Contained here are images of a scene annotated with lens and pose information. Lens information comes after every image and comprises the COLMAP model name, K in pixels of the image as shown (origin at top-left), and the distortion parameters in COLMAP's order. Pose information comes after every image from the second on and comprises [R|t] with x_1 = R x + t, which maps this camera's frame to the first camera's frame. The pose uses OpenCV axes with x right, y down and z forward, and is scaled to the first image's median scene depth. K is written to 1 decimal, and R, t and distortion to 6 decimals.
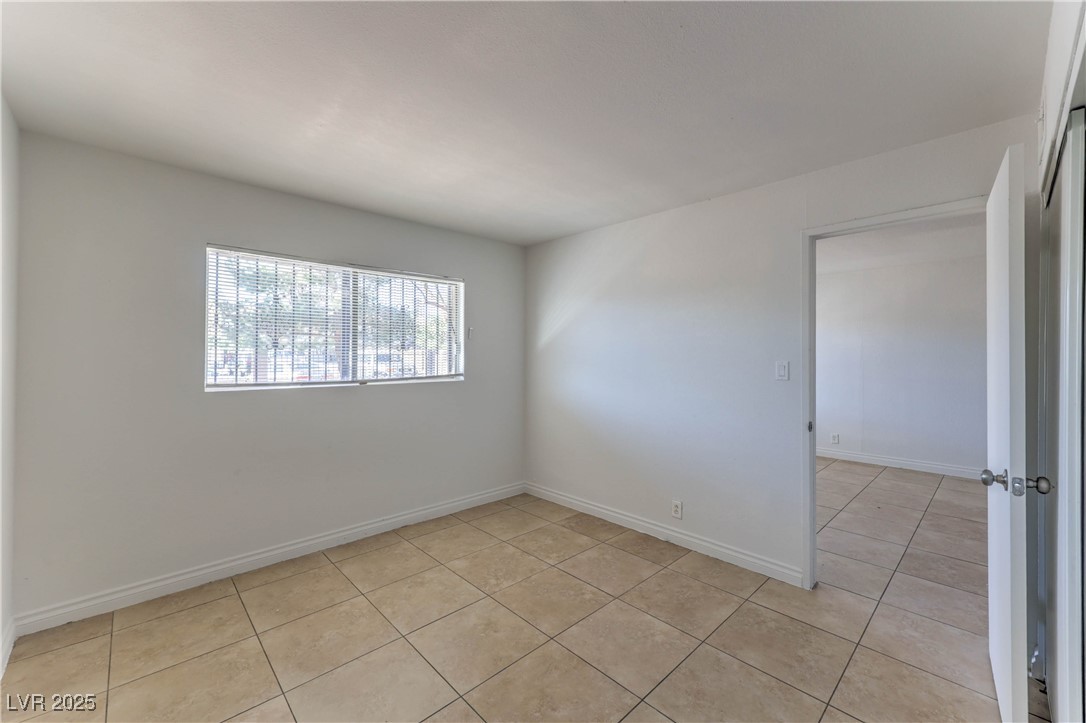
lens RADIAL K [[438.0, 0, 545.1], [0, 438.0, 348.8], [0, 0, 1]] dist [0.002445, 0.000163]
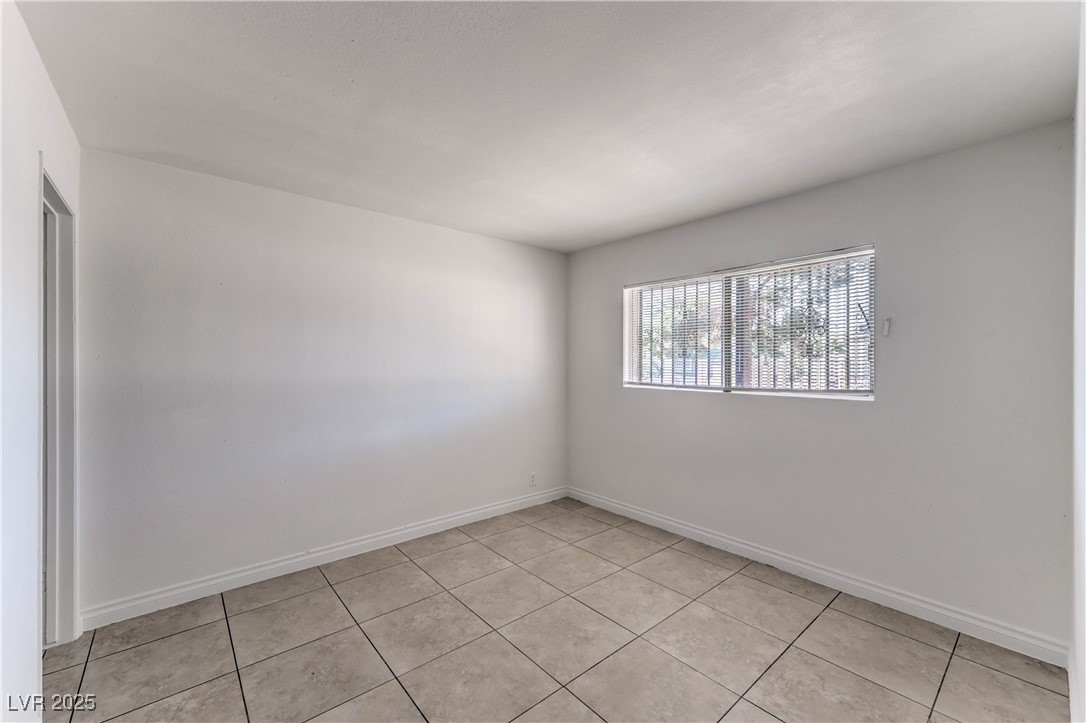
lens RADIAL K [[434.3, 0, 543.0], [0, 434.3, 361.5], [0, 0, 1]] dist [0.002832, 0.000150]
pose [[-0.055959, -0.004410, -0.998423, 0.669948], [0.010532, 0.999932, -0.005007, 0.016935], [0.998377, -0.010796, -0.055909, 0.772427]]
